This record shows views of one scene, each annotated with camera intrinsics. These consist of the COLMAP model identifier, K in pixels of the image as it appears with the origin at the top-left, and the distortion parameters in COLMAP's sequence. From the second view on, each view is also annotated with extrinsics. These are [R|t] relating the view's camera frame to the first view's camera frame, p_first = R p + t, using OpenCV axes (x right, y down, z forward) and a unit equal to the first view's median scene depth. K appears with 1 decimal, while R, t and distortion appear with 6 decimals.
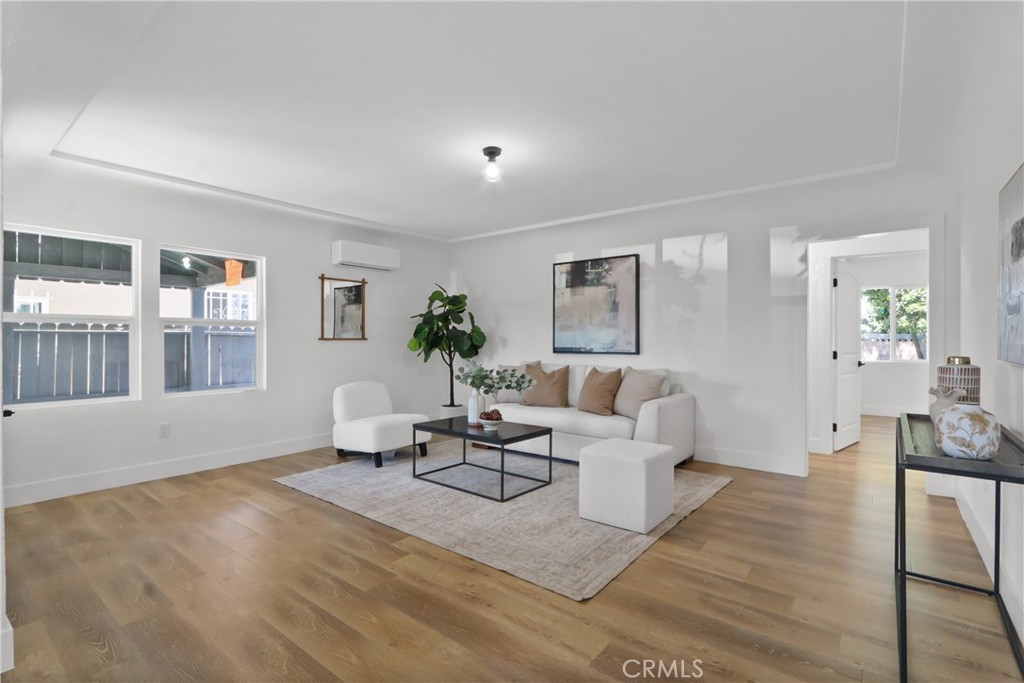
lens RADIAL K [[473.1, 0, 531.8], [0, 473.1, 334.4], [0, 0, 1]] dist [-0.016661, 0.002932]
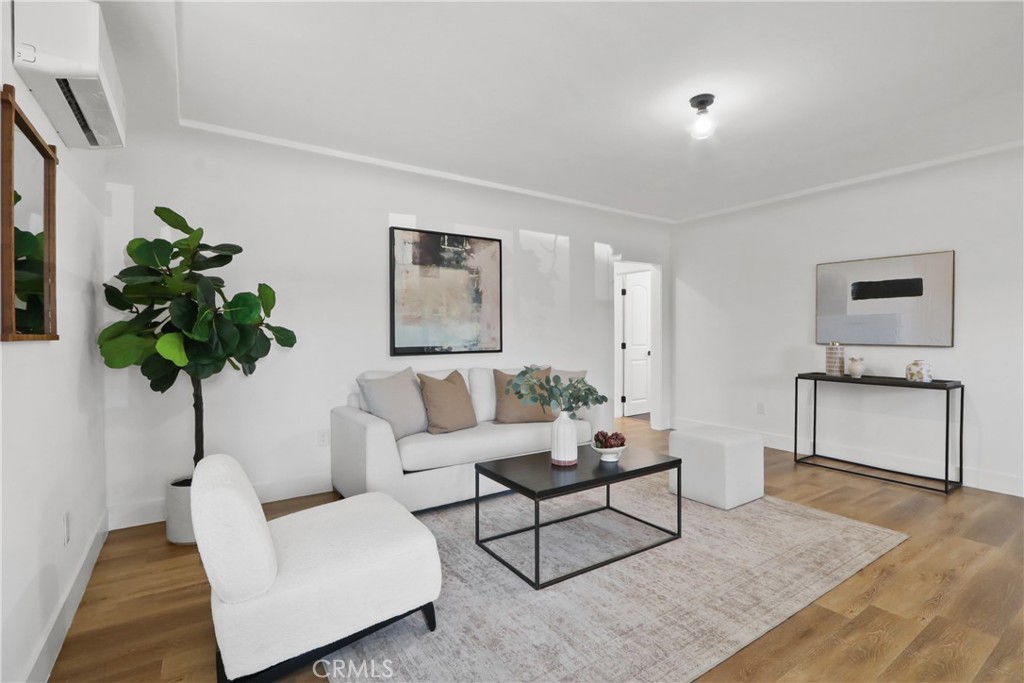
lens RADIAL K [[473.1, 0, 517.7], [0, 473.1, 337.6], [0, 0, 1]] dist [-0.016661, 0.002932]
pose [[0.322430, -0.013005, 0.946504, -0.600338], [-0.009097, 0.999817, 0.016837, -0.000365], [-0.946550, -0.014039, 0.322253, 0.658852]]
